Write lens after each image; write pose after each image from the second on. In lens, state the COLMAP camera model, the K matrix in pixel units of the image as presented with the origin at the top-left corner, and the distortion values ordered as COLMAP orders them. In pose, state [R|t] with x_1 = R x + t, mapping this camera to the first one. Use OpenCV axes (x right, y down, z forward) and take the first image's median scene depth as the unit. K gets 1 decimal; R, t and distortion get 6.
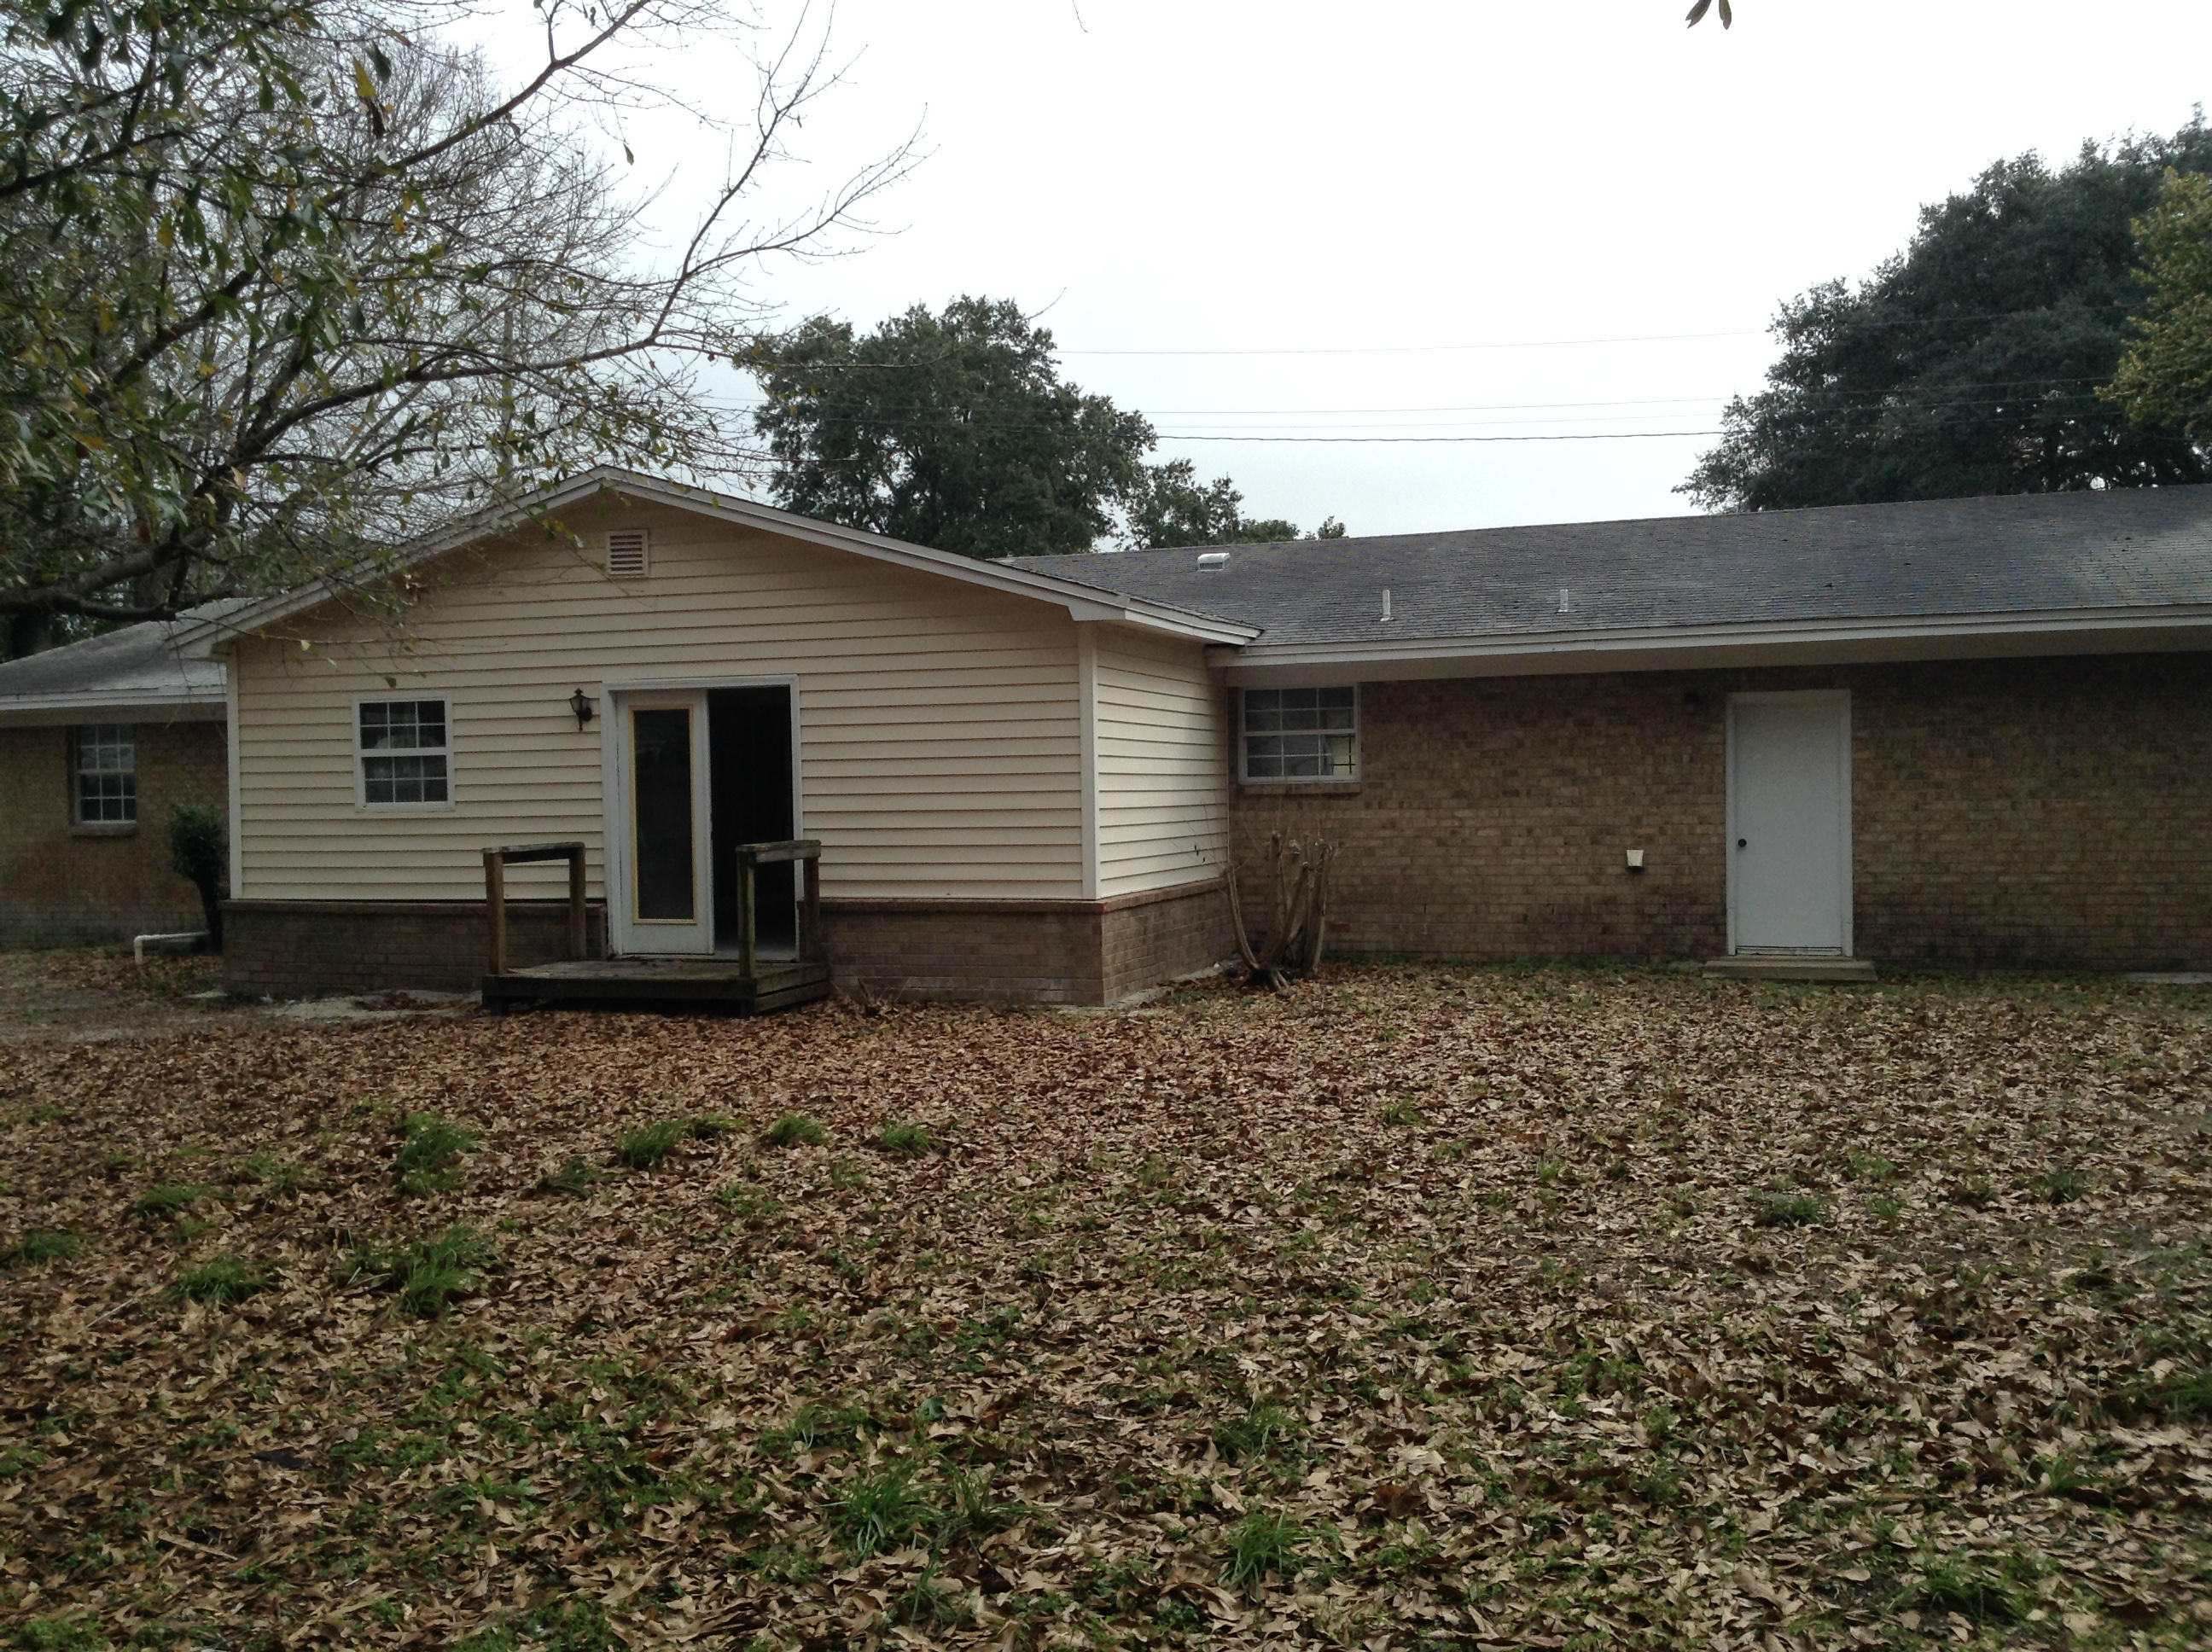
lens RADIAL K [[2036.1, 0, 1106.0], [0, 2036.1, 826.0], [0, 0, 1]] dist [0.115219, -0.142051]
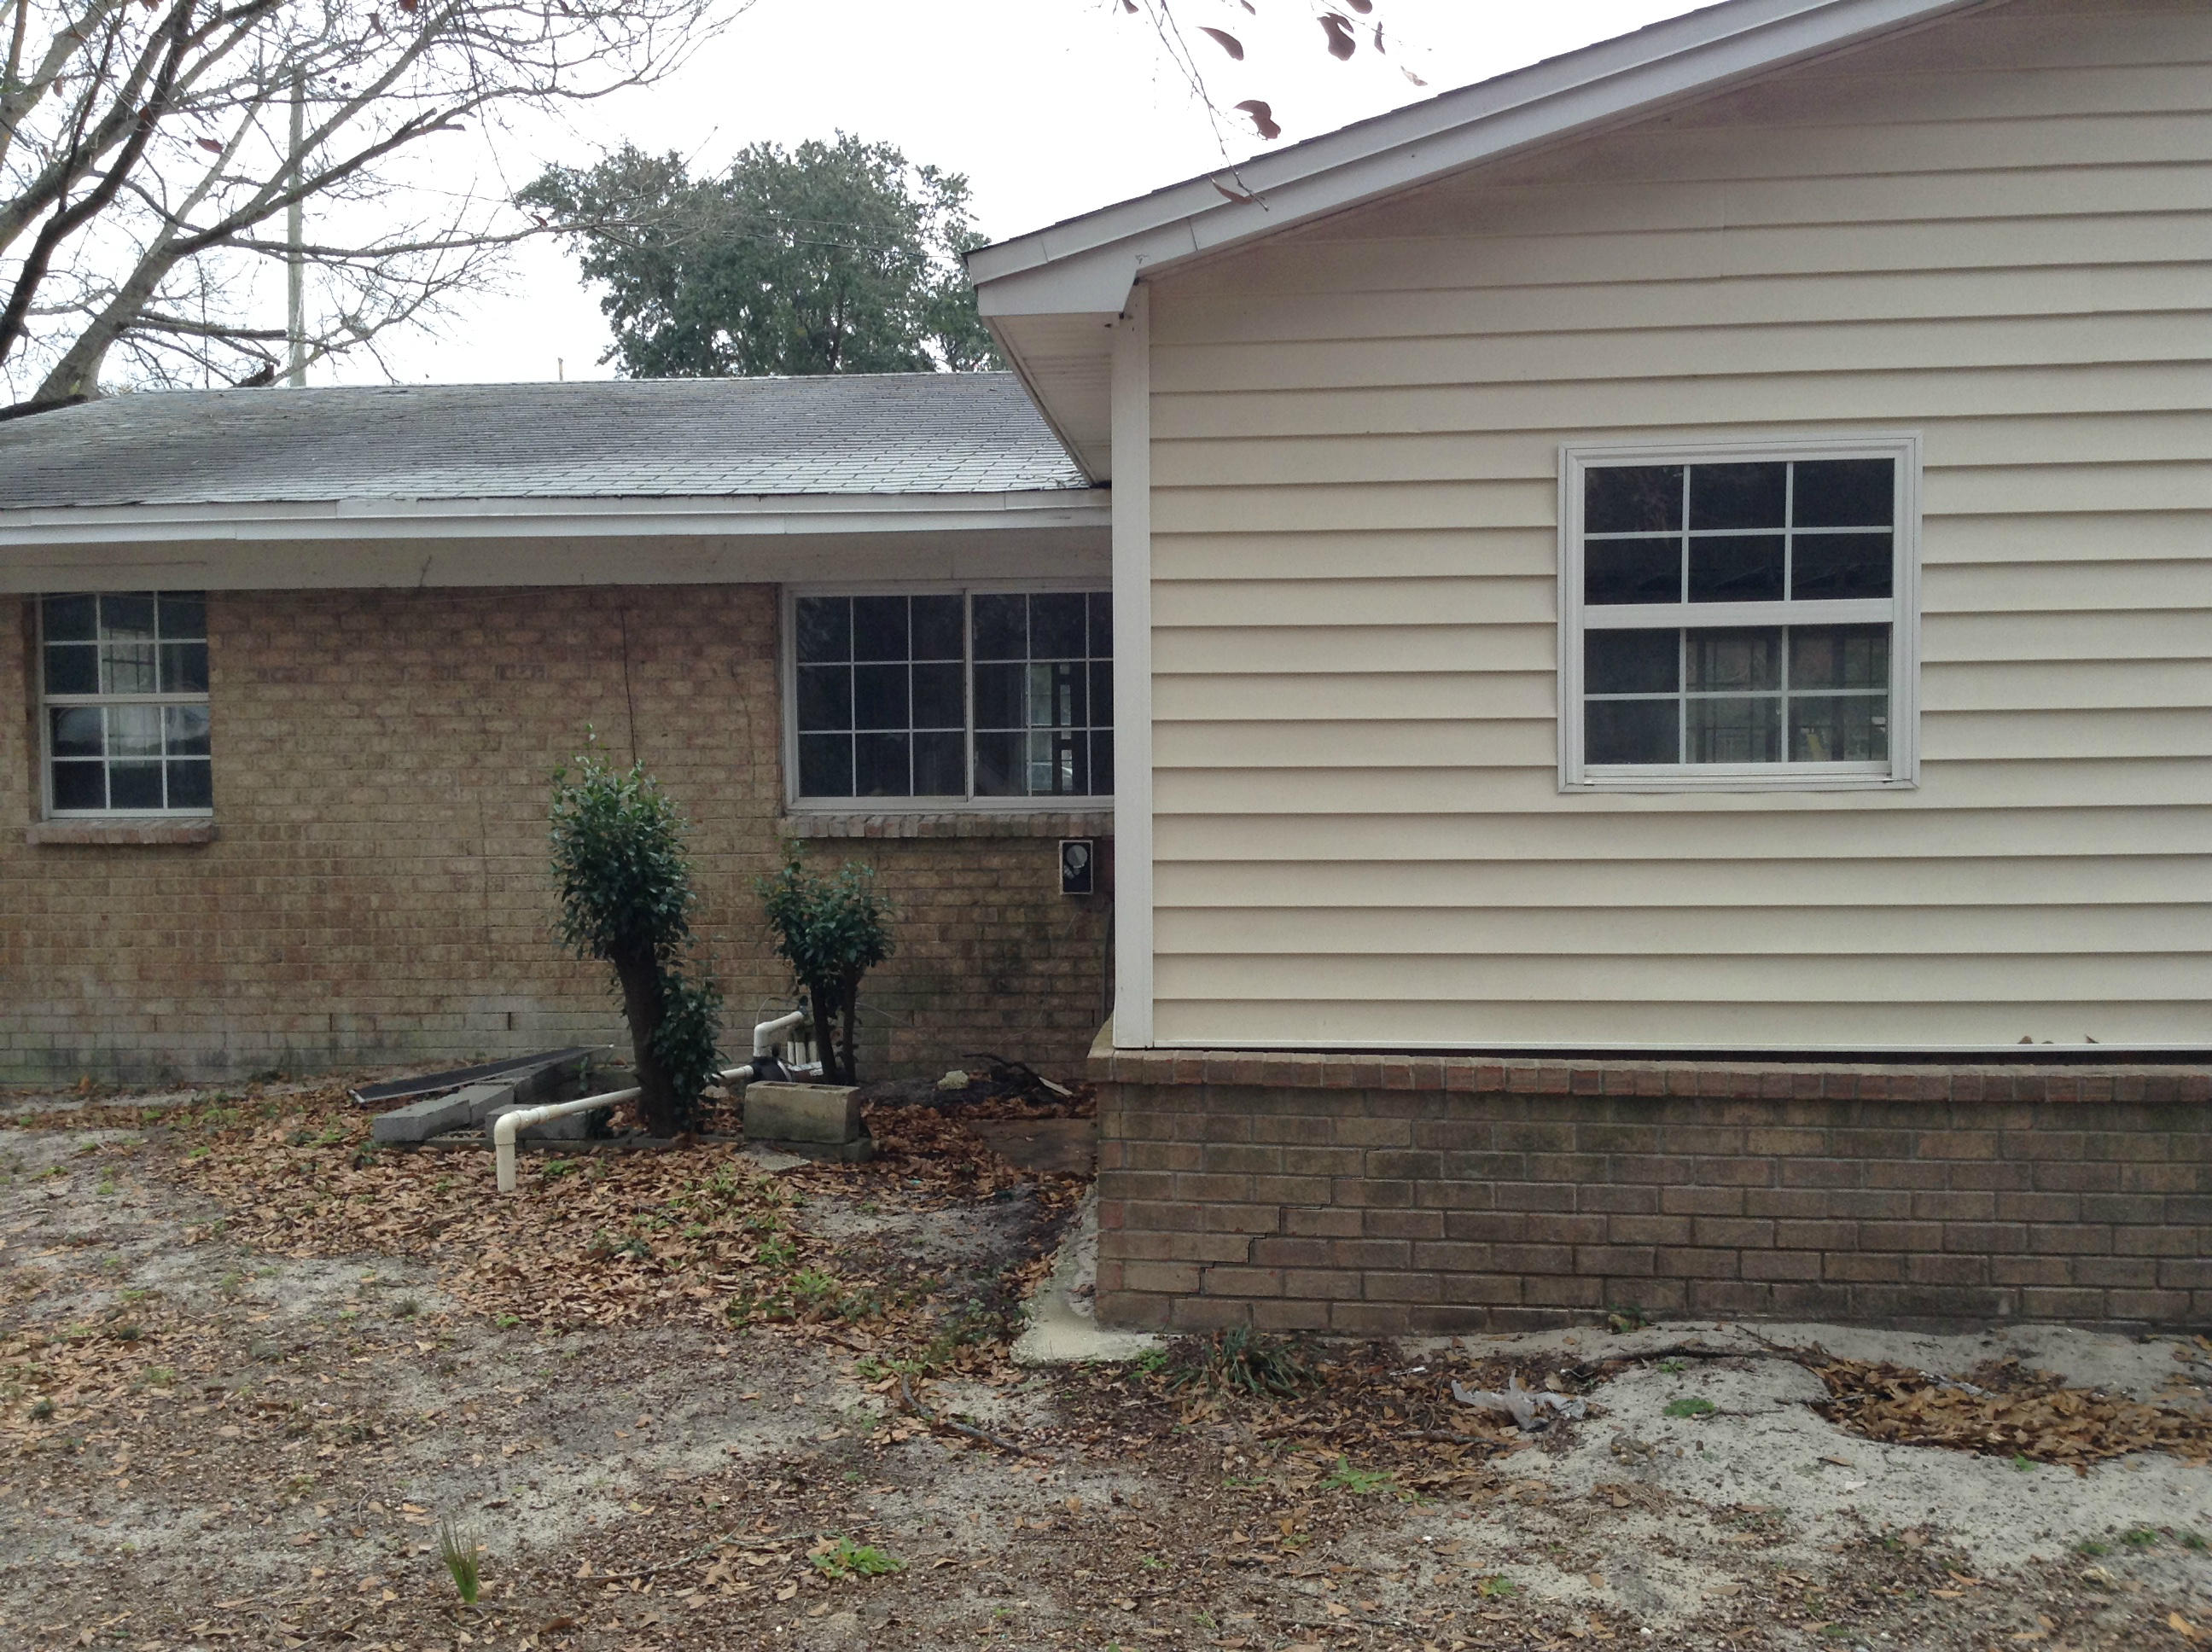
lens RADIAL K [[2036.1, 0, 1106.0], [0, 2036.1, 826.0], [0, 0, 1]] dist [0.115219, -0.142051]
pose [[0.970655, -0.004168, 0.240439, -0.526360], [0.001583, 0.999939, 0.010943, -0.005077], [-0.240470, -0.010241, 0.970602, 0.701287]]
